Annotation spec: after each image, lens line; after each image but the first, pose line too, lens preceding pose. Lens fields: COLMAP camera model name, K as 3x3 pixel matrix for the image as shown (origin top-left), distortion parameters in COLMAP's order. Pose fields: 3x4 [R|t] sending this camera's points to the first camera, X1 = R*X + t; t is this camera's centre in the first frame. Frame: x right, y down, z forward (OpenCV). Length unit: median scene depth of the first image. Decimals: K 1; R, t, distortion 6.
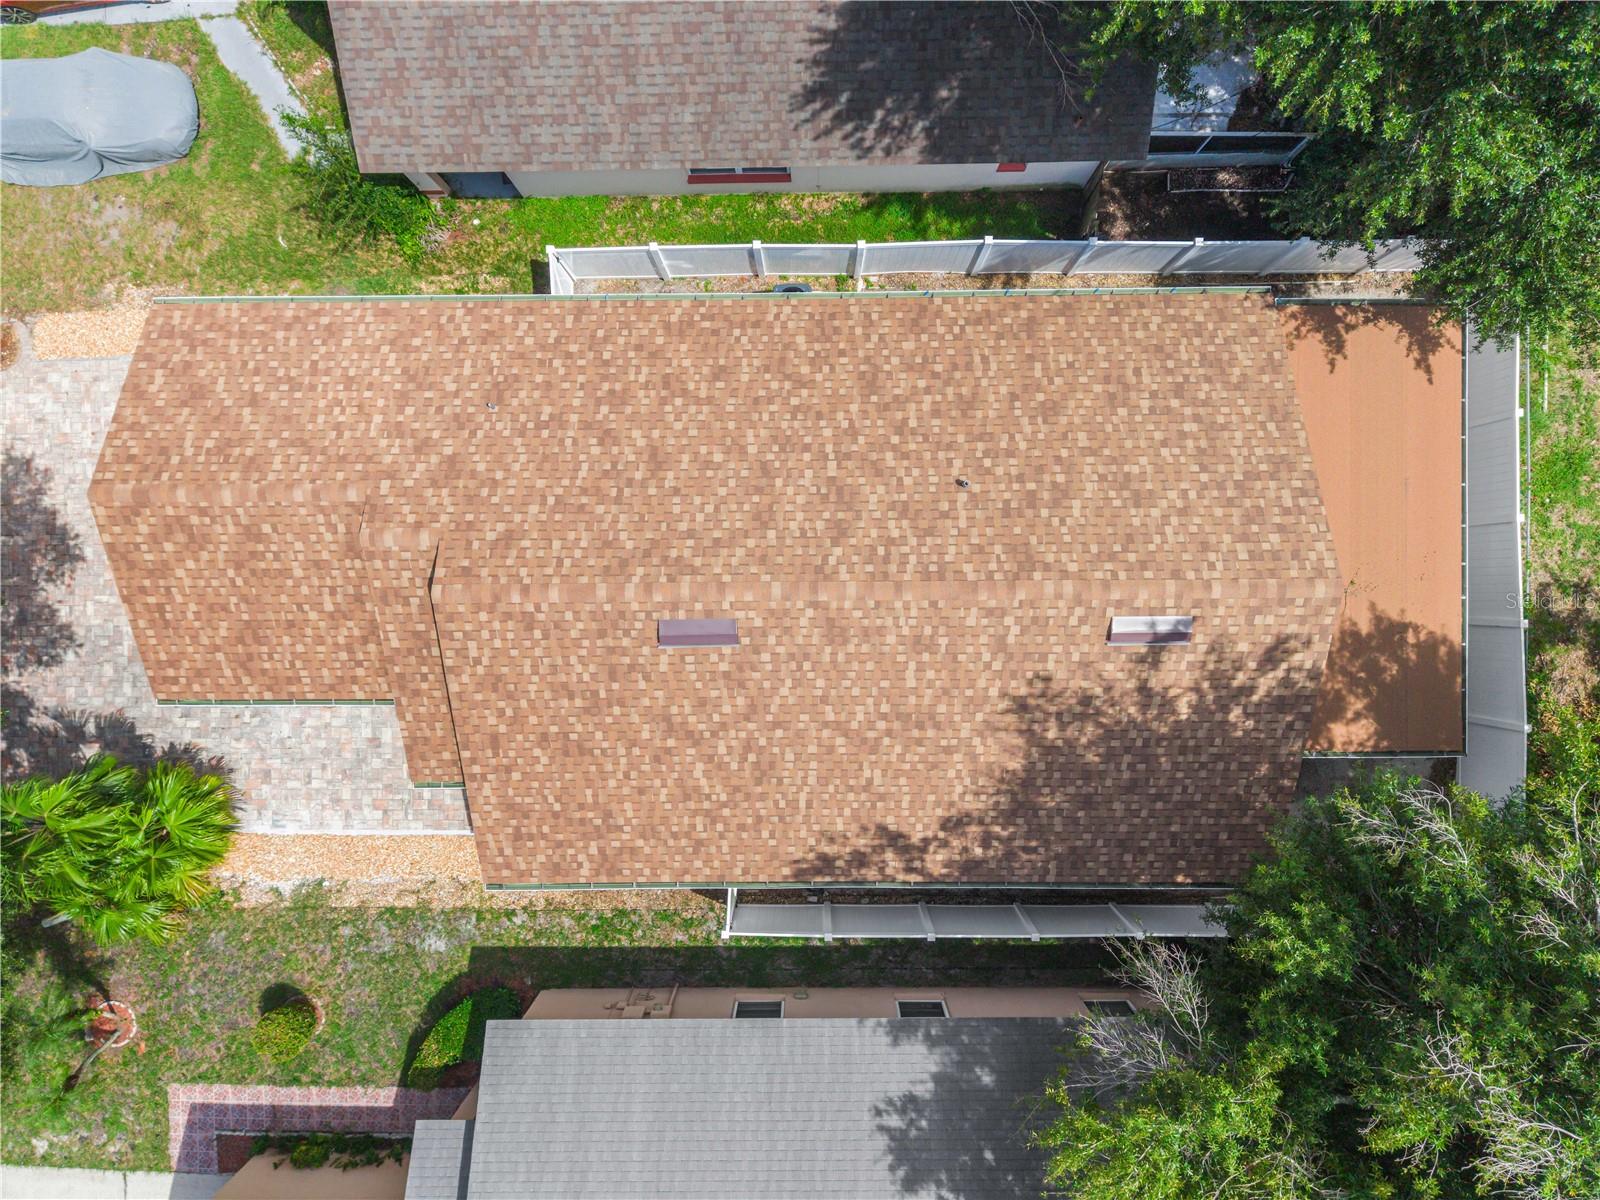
lens RADIAL K [[1079.9, 0, 801.1], [0, 1079.9, 607.8], [0, 0, 1]] dist [0.019515, -0.012843]
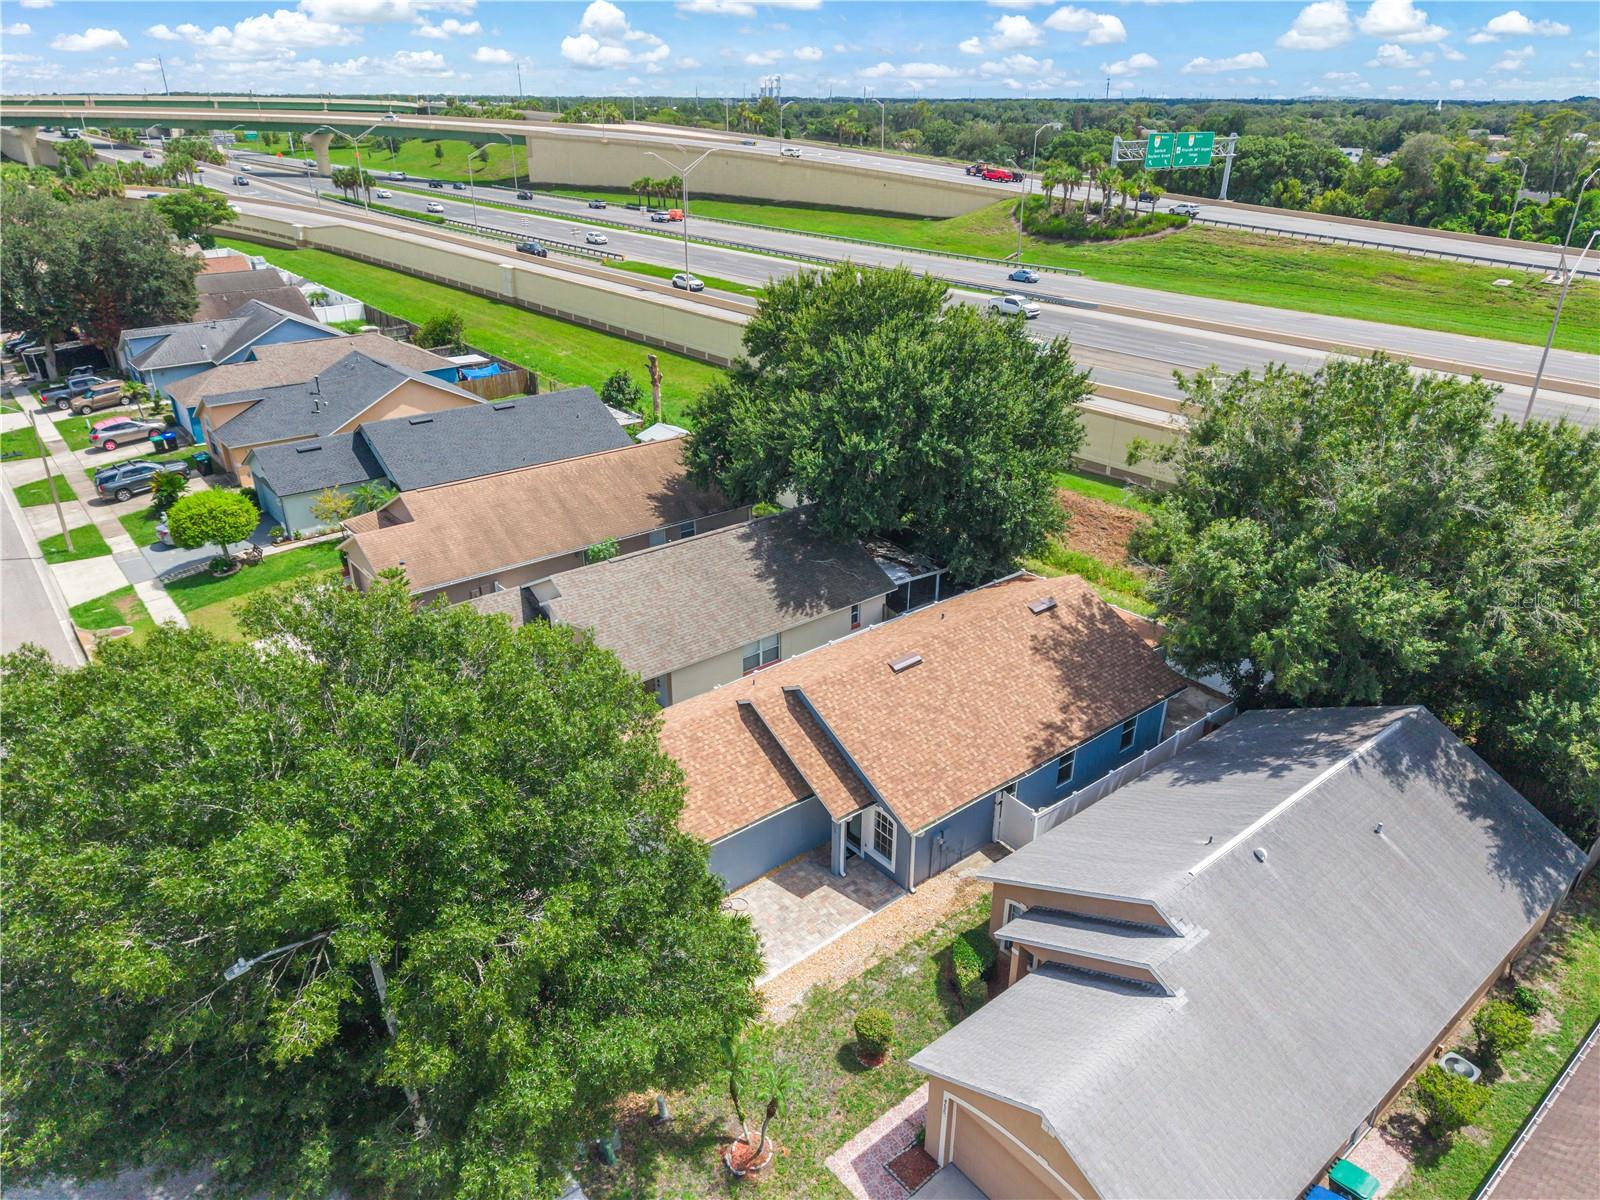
lens RADIAL K [[1079.9, 0, 790.9], [0, 1079.9, 597.9], [0, 0, 1]] dist [0.019515, -0.012843]
pose [[0.784873, -0.248319, 0.567726, -1.174176], [0.619651, 0.310500, -0.720848, 1.113310], [0.002722, 0.917566, 0.397574, 0.028144]]
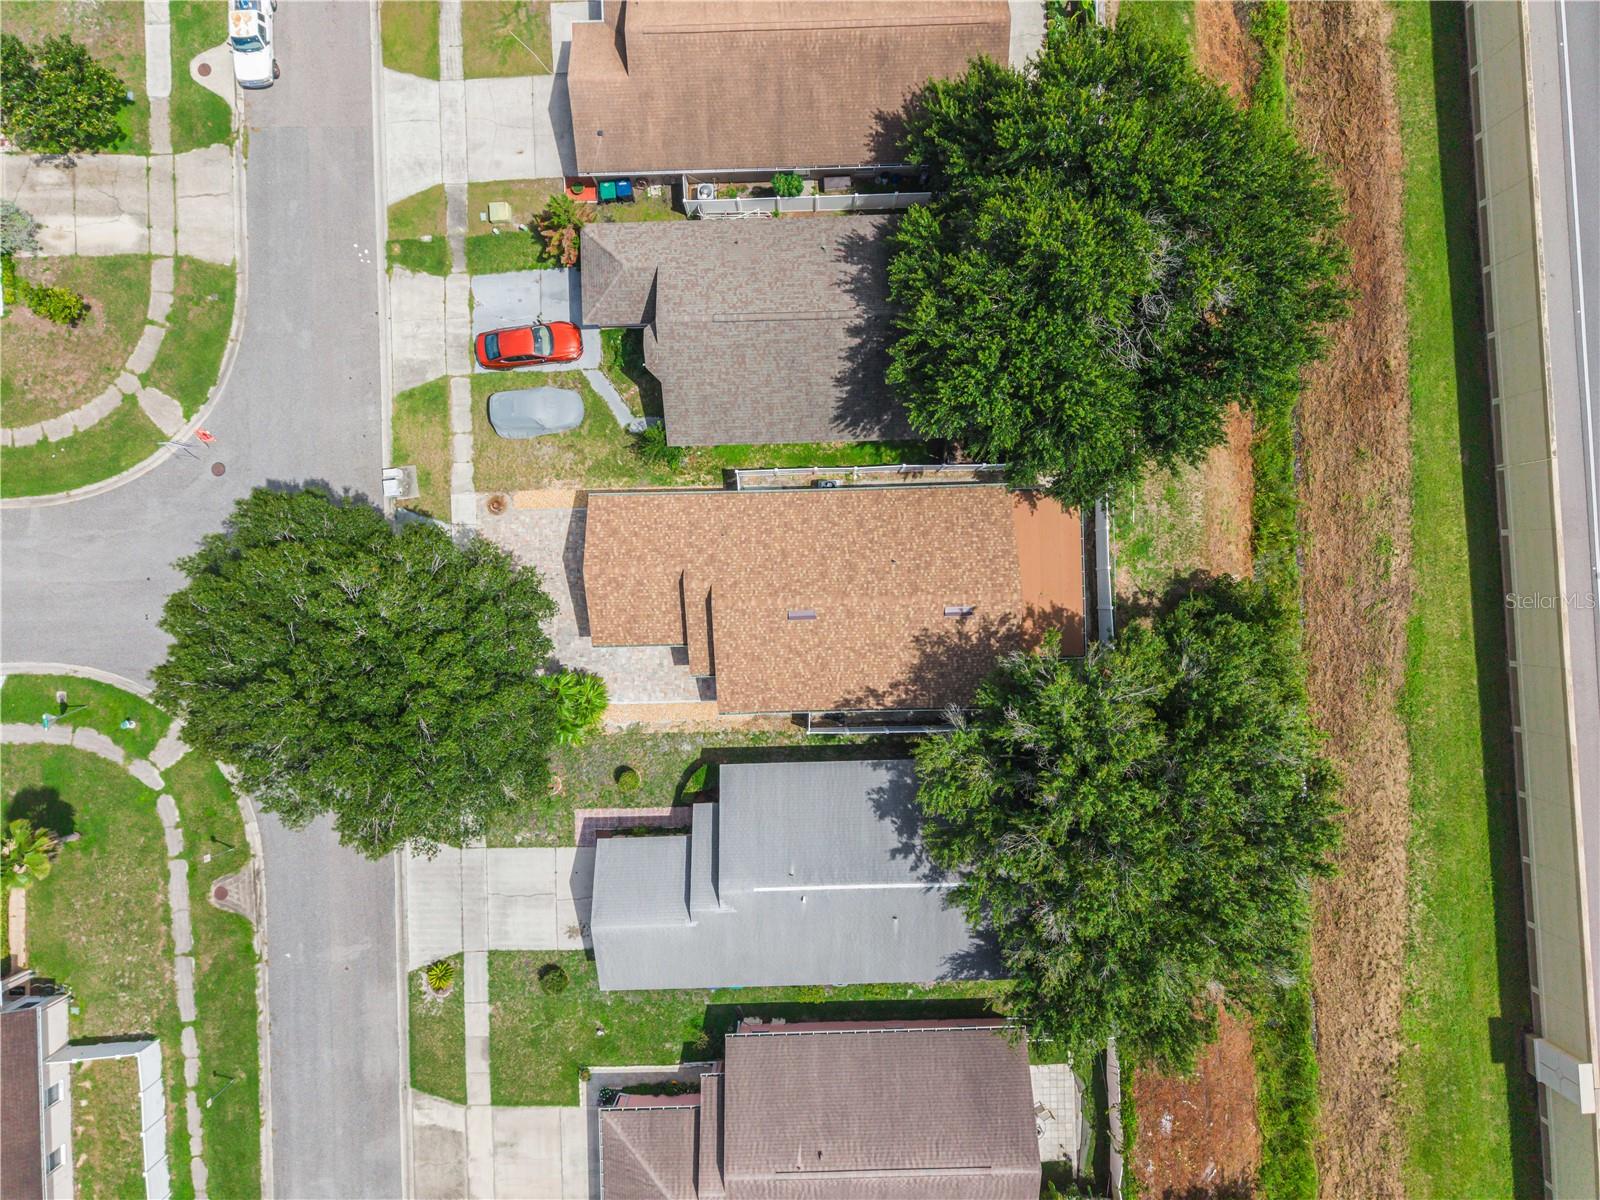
lens RADIAL K [[1079.9, 0, 801.4], [0, 1079.9, 601.8], [0, 0, 1]] dist [0.019515, -0.012843]
pose [[0.999795, -0.017761, 0.009707, -0.100949], [0.017914, 0.999714, -0.015834, 0.026282], [-0.009423, 0.016004, 0.999828, -1.510978]]
